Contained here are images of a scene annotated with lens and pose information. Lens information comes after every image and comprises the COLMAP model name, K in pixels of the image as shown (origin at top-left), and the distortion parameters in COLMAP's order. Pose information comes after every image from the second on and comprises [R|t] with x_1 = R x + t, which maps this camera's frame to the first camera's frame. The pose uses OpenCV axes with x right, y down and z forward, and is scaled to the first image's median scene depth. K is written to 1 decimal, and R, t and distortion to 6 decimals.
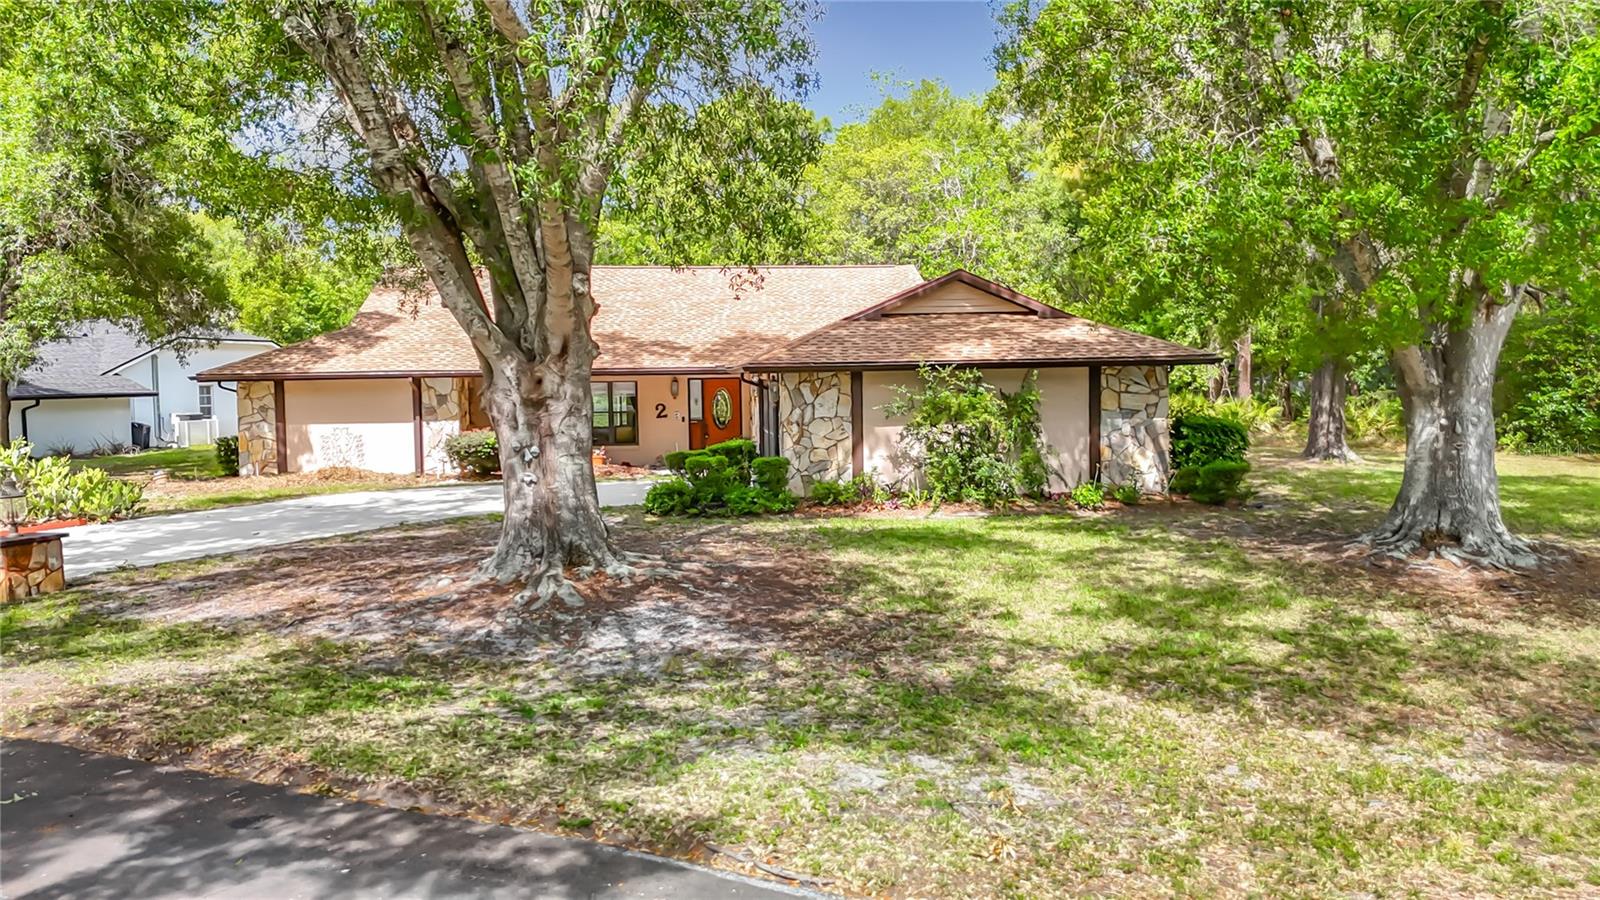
lens RADIAL K [[1204.2, 0, 797.2], [0, 1204.2, 471.6], [0, 0, 1]] dist [0.084684, -0.097418]
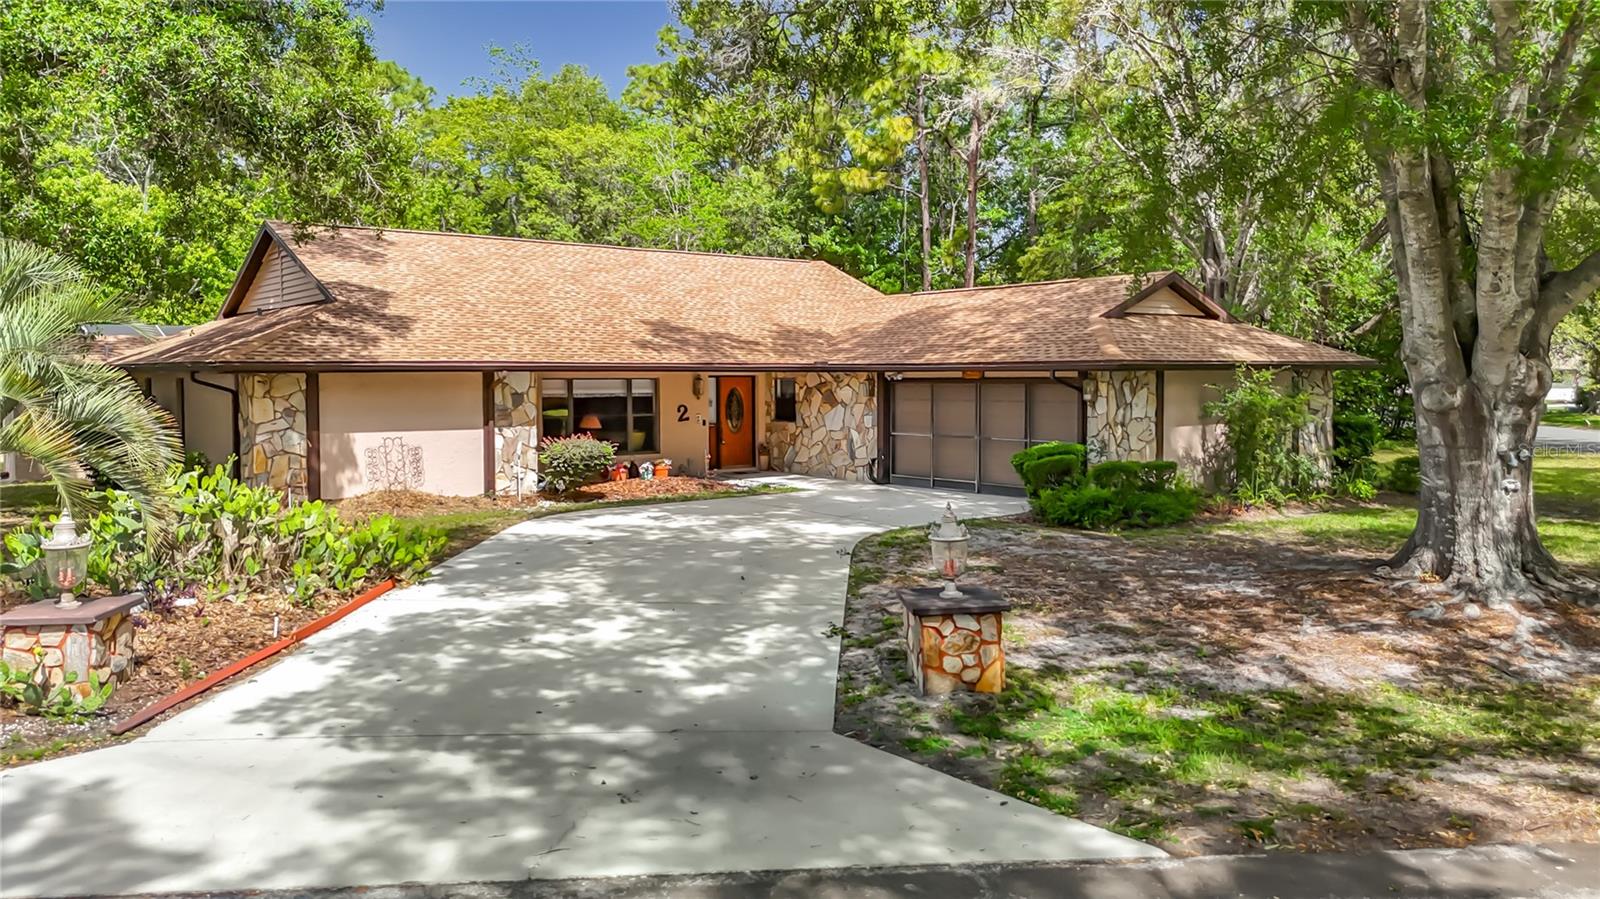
lens RADIAL K [[1204.2, 0, 797.2], [0, 1204.2, 471.1], [0, 0, 1]] dist [0.084684, -0.097418]
pose [[0.849802, -0.027726, 0.526372, -0.556622], [0.029247, 0.999557, 0.005432, -0.012066], [-0.526290, 0.010779, 0.850237, 0.242662]]
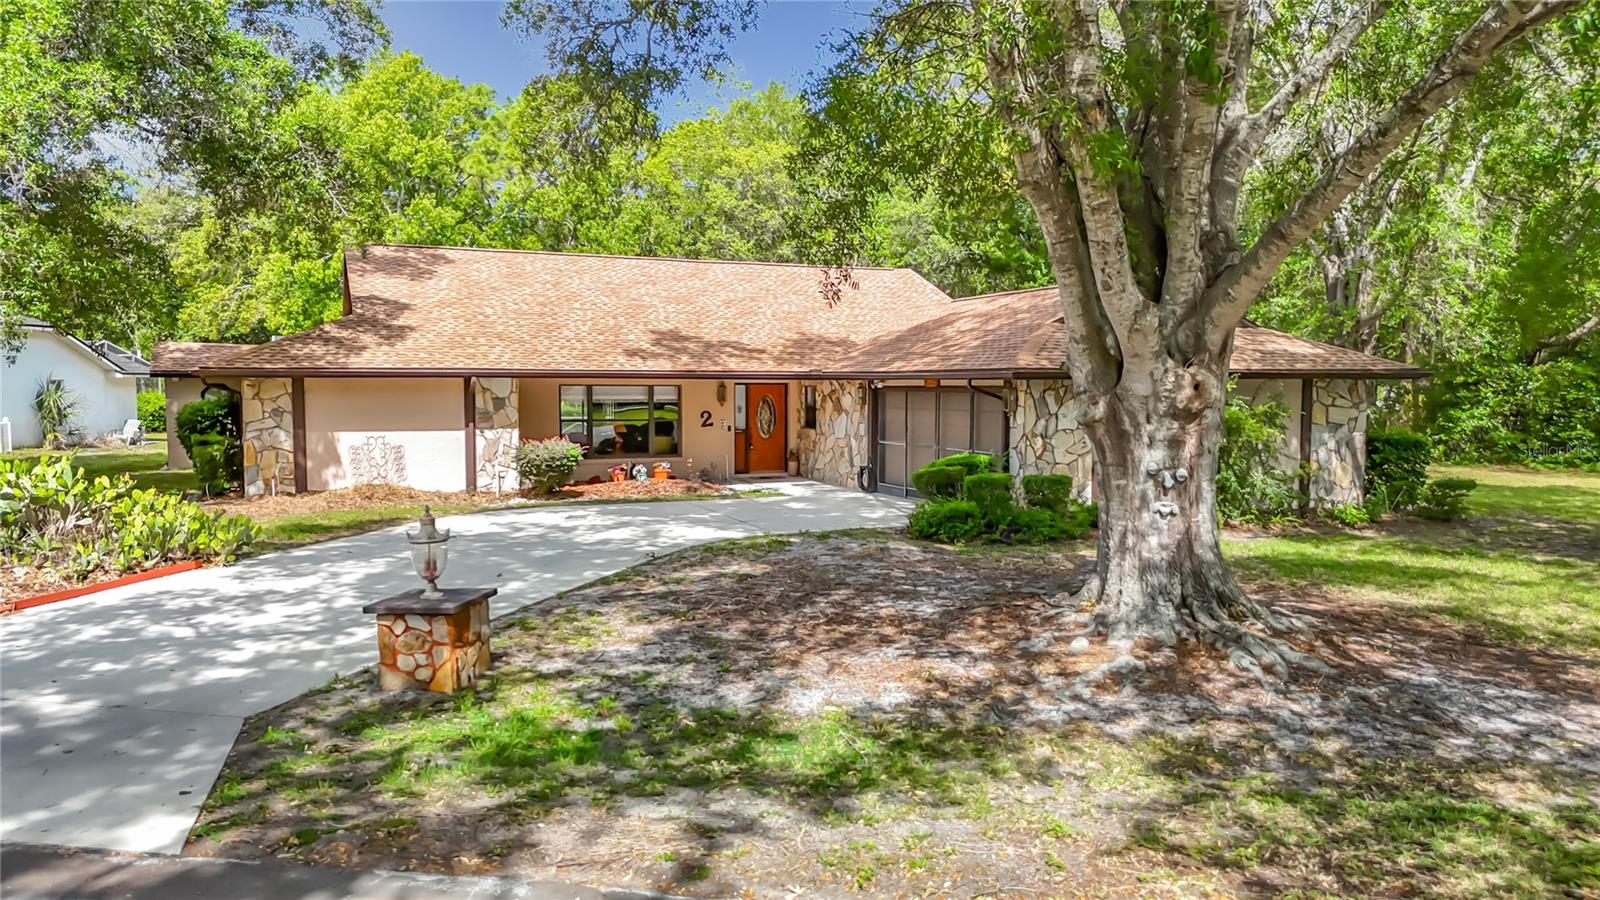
lens RADIAL K [[1170.4, 0, 795.7], [0, 1170.4, 514.3], [0, 0, 1]] dist [0.051674, -0.004927]
pose [[0.960908, -0.012104, 0.276604, -0.324283], [0.003392, 0.999484, 0.031953, -0.007574], [-0.276848, -0.029766, 0.960453, 0.153070]]
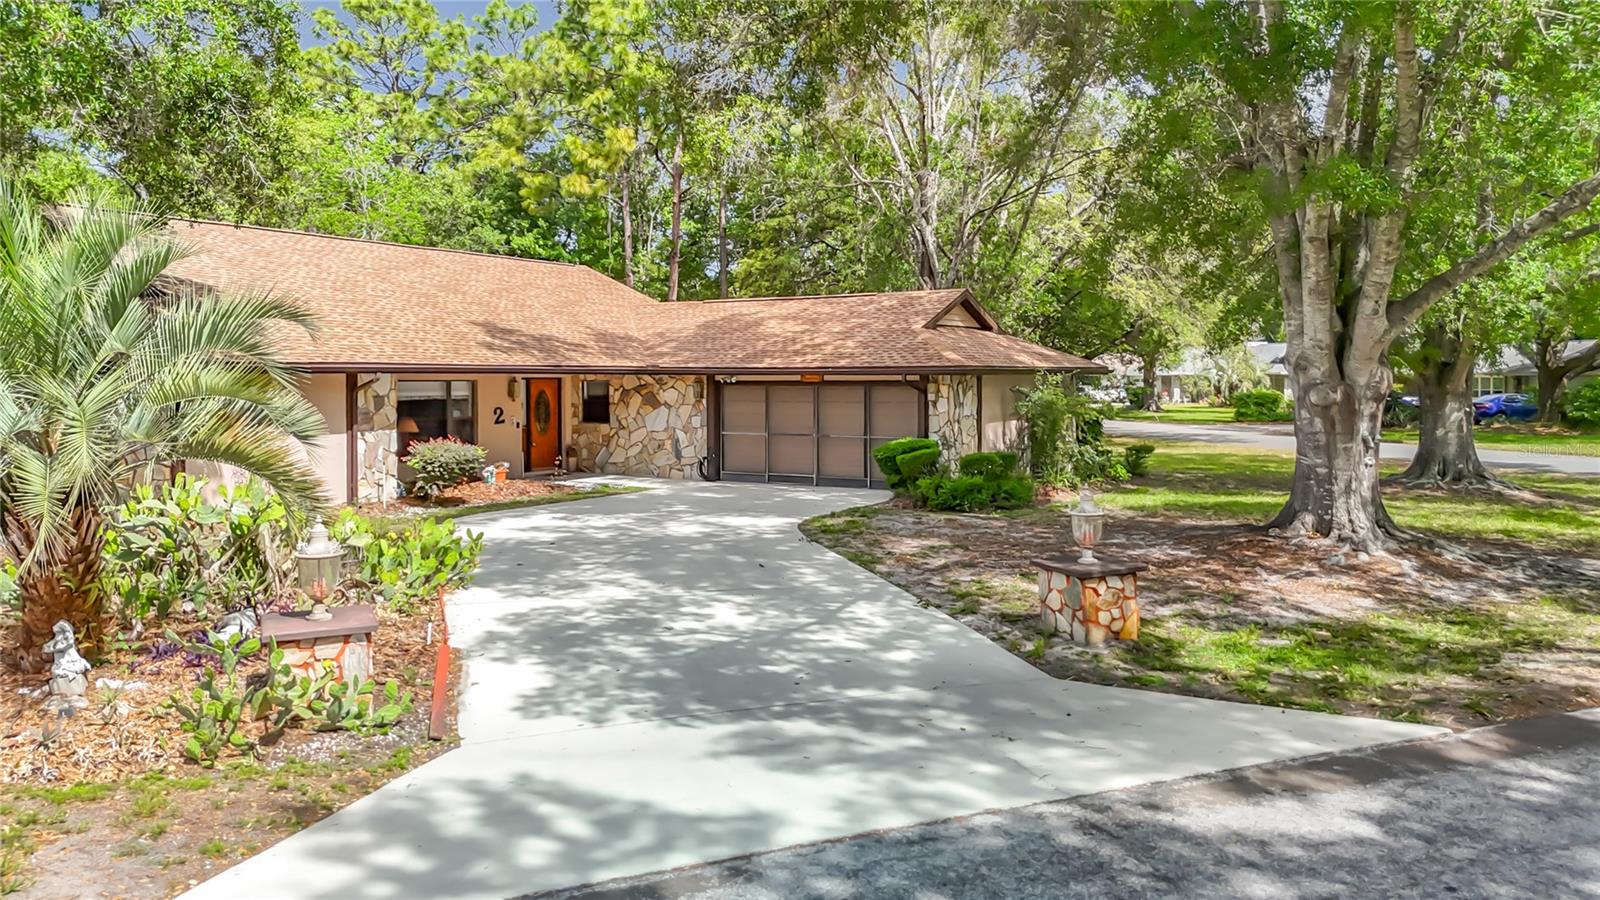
lens RADIAL K [[1193.4, 0, 800.0], [0, 1193.4, 450.0], [0, 0, 1]] dist [0.085514, -0.003521]
pose [[0.617085, -0.032472, 0.786226, -0.725600], [0.051896, 0.998652, 0.000514, -0.016875], [-0.785184, 0.040485, 0.617938, 0.338179]]
